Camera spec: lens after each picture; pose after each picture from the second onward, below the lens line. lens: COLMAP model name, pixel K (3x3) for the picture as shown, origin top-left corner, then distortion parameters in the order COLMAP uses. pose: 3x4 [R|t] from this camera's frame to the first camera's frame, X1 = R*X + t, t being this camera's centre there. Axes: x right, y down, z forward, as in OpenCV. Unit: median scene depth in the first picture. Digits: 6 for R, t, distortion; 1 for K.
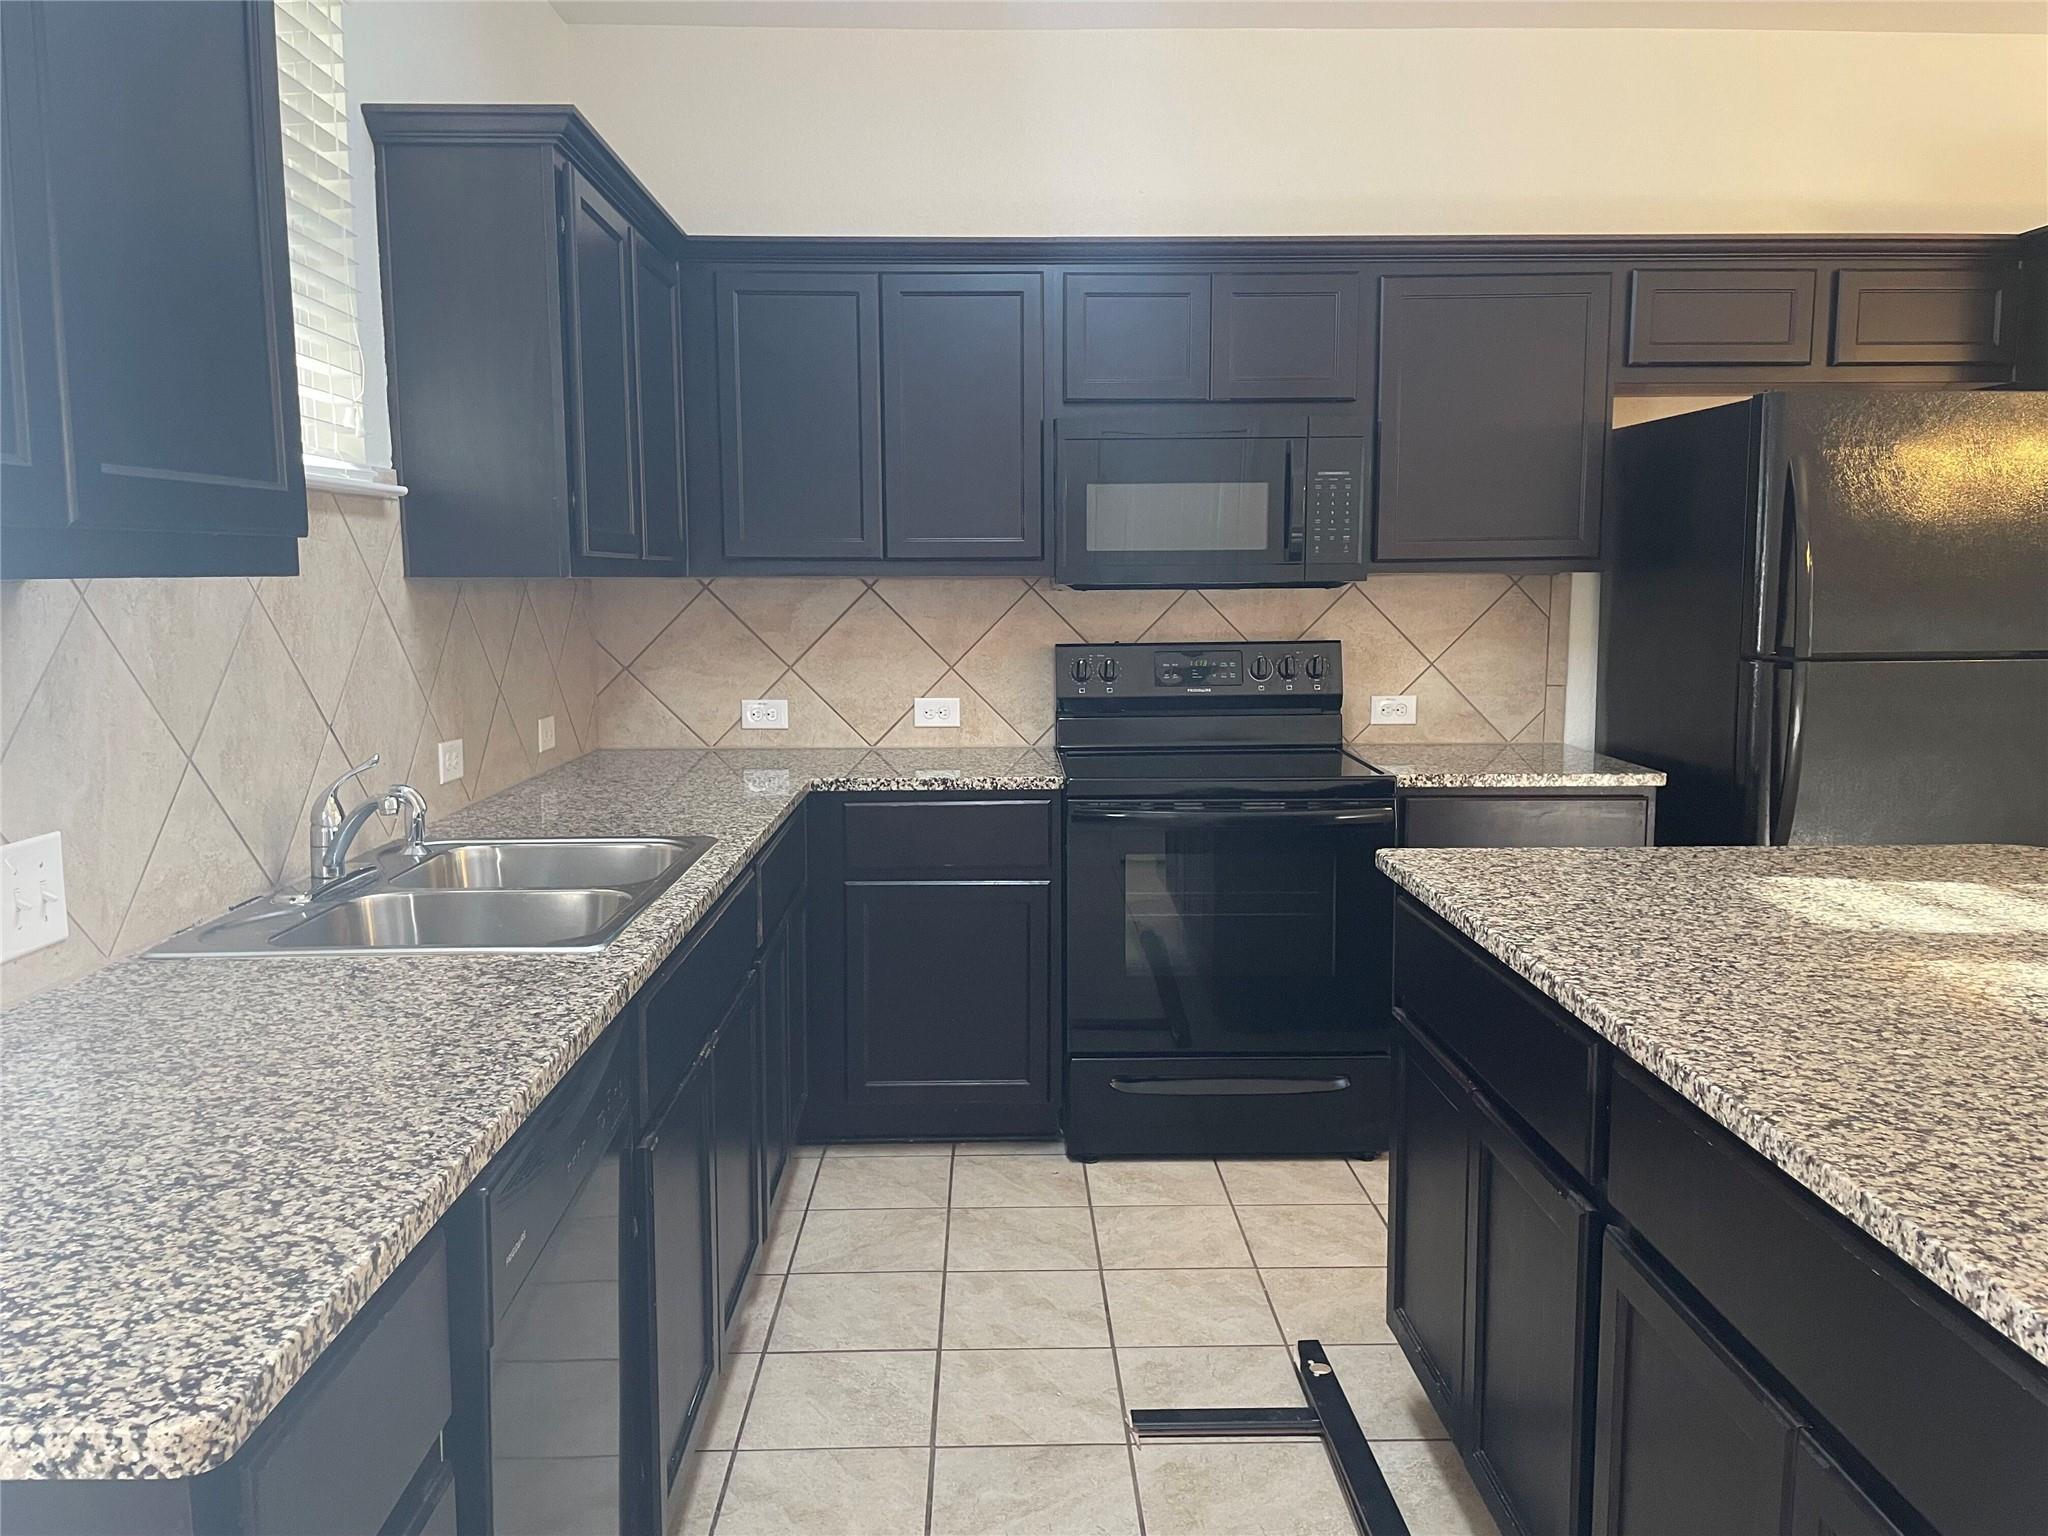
lens RADIAL K [[1545.4, 0, 1028.6], [0, 1545.4, 759.4], [0, 0, 1]] dist [0.074031, -0.076931]
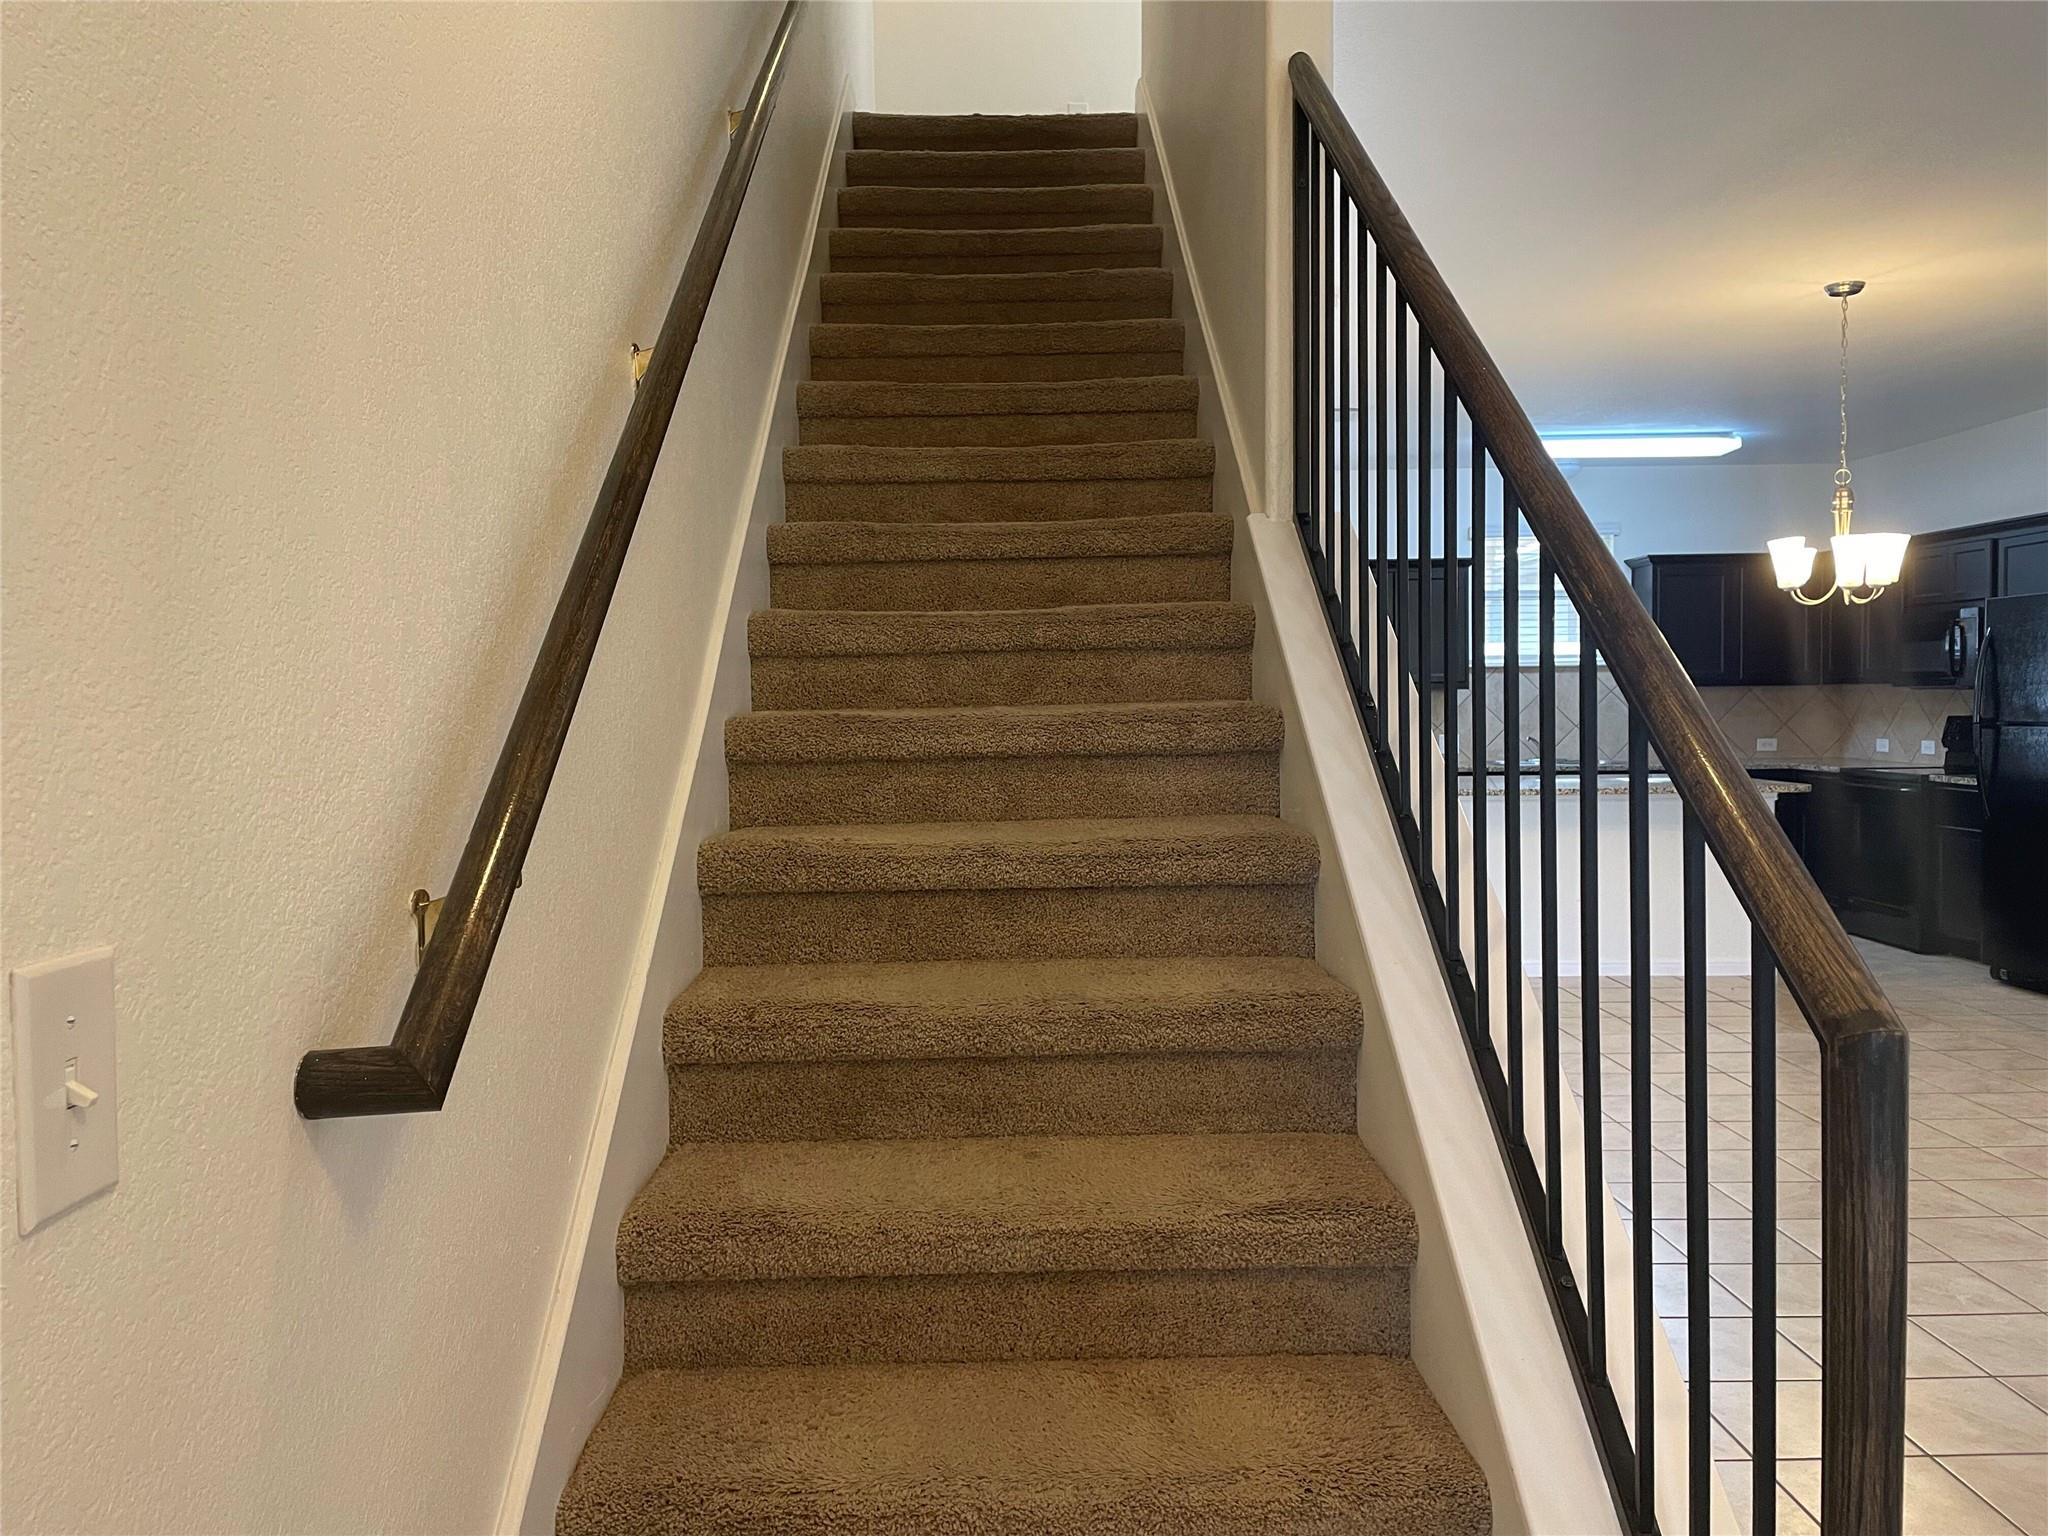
lens RADIAL K [[1545.4, 0, 1015.7], [0, 1545.4, 752.7], [0, 0, 1]] dist [0.074031, -0.076931]
pose [[-0.021039, 0.038619, -0.999032, 2.126281], [-0.107880, 0.993332, 0.040671, 0.023727], [0.993941, 0.108632, -0.016733, -0.205008]]
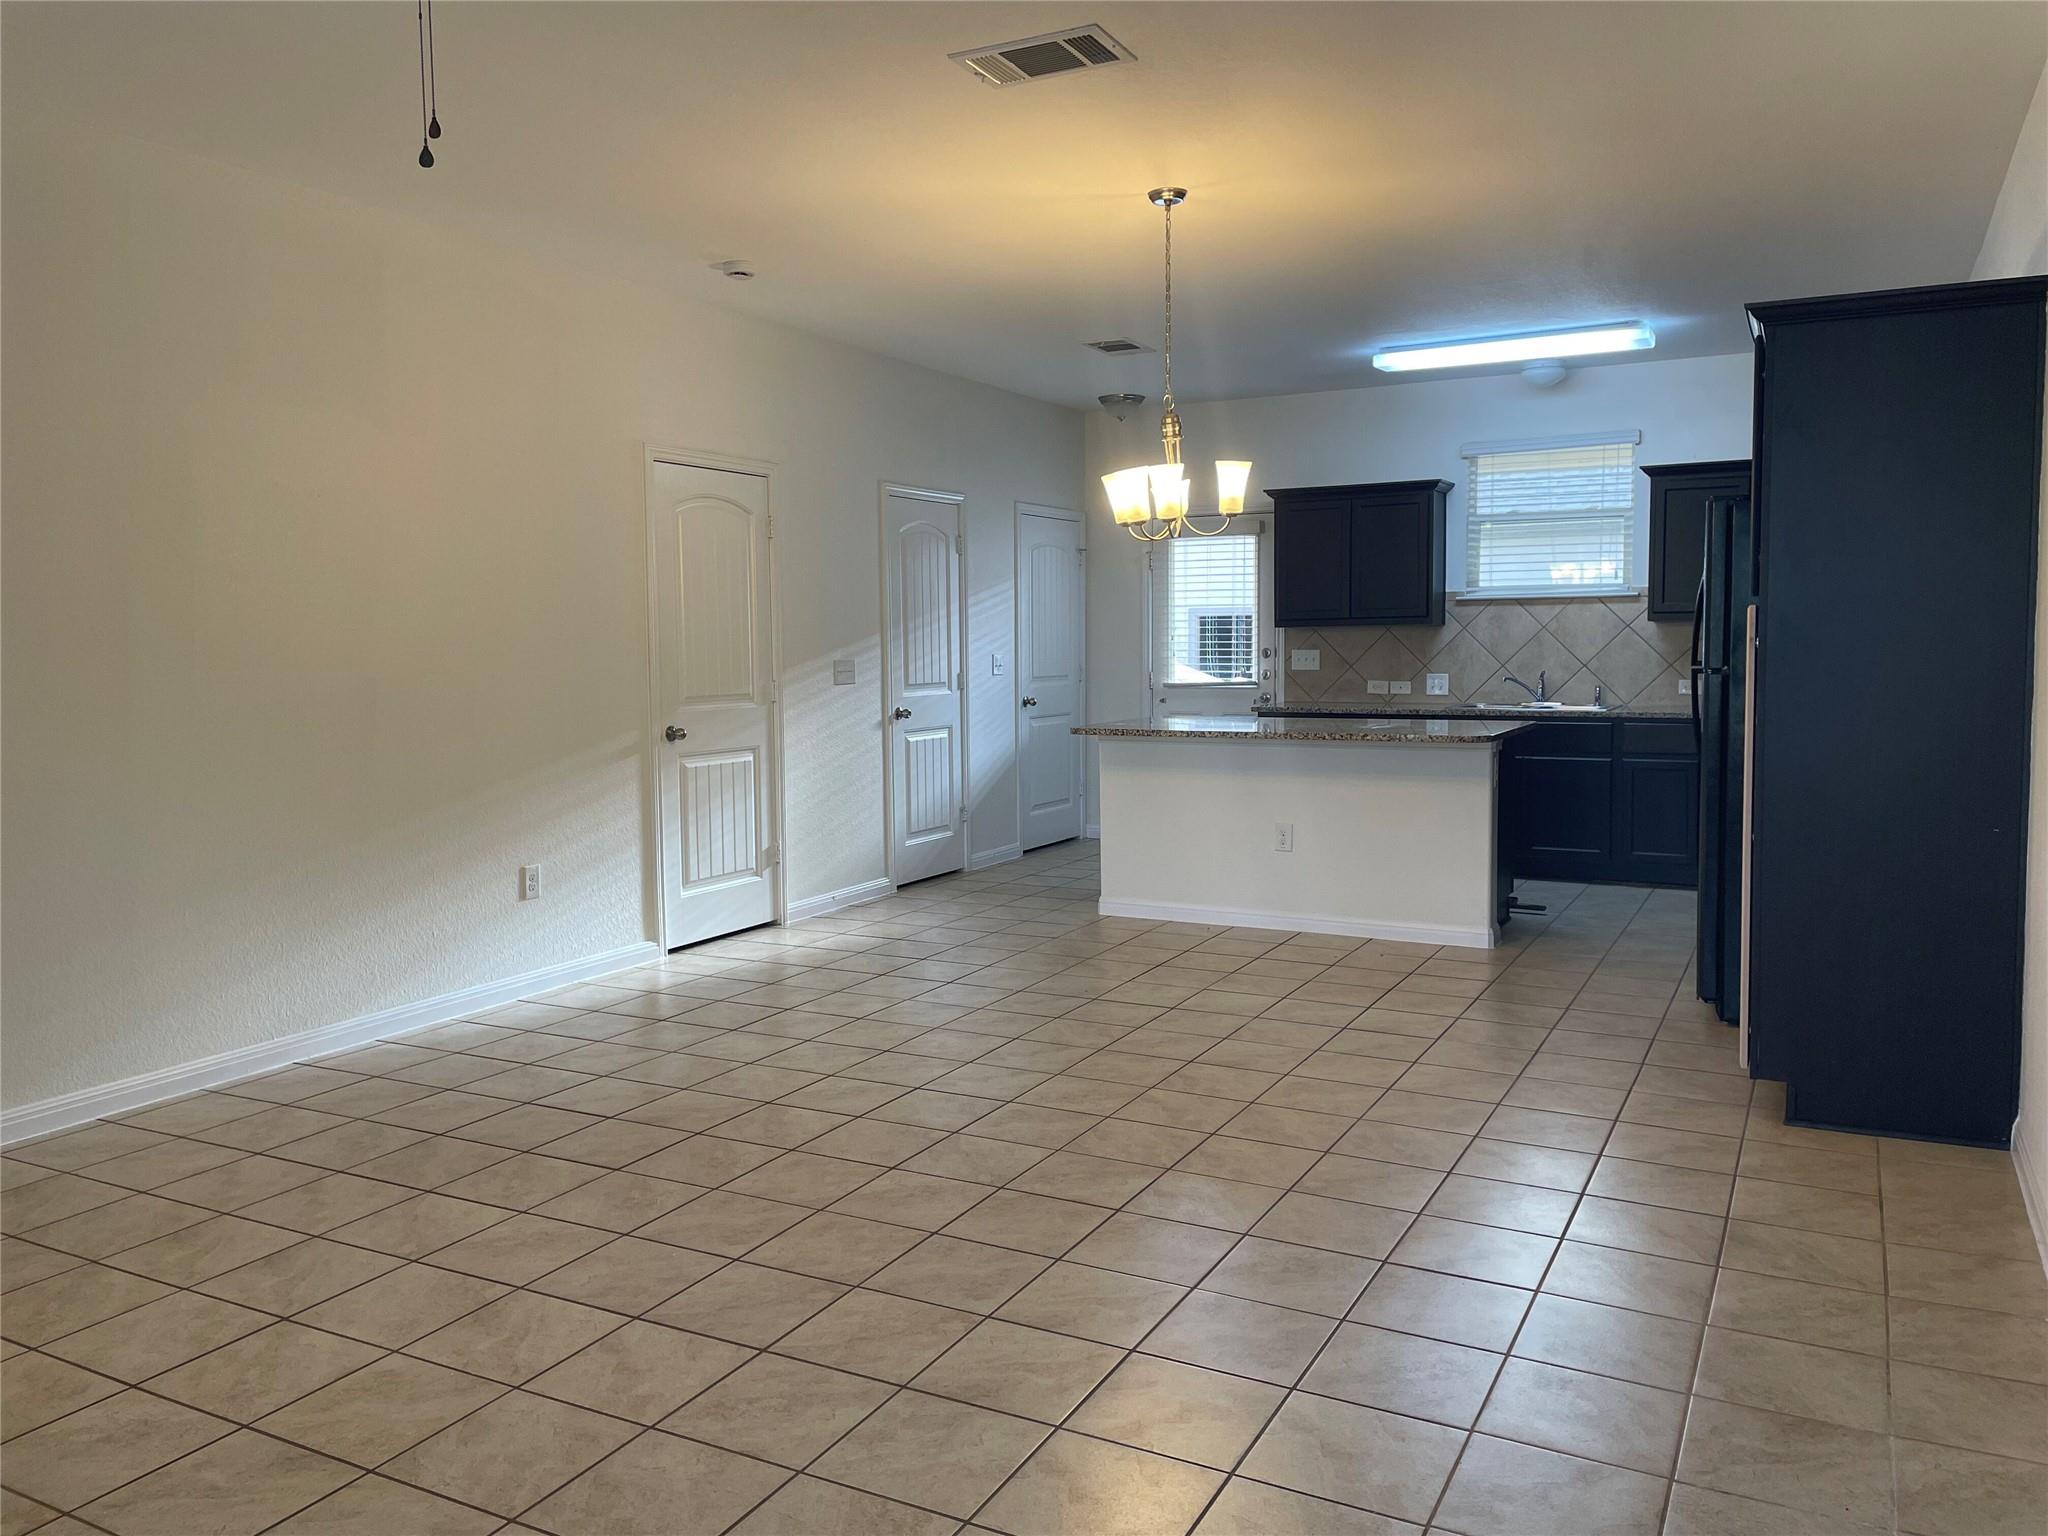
lens RADIAL K [[1545.4, 0, 1015.6], [0, 1545.4, 759.0], [0, 0, 1]] dist [0.074031, -0.076931]
pose [[-0.494094, 0.078070, -0.865896, 1.930974], [-0.088828, 0.986215, 0.139604, -0.112722], [0.864859, 0.145893, -0.480348, 0.962172]]
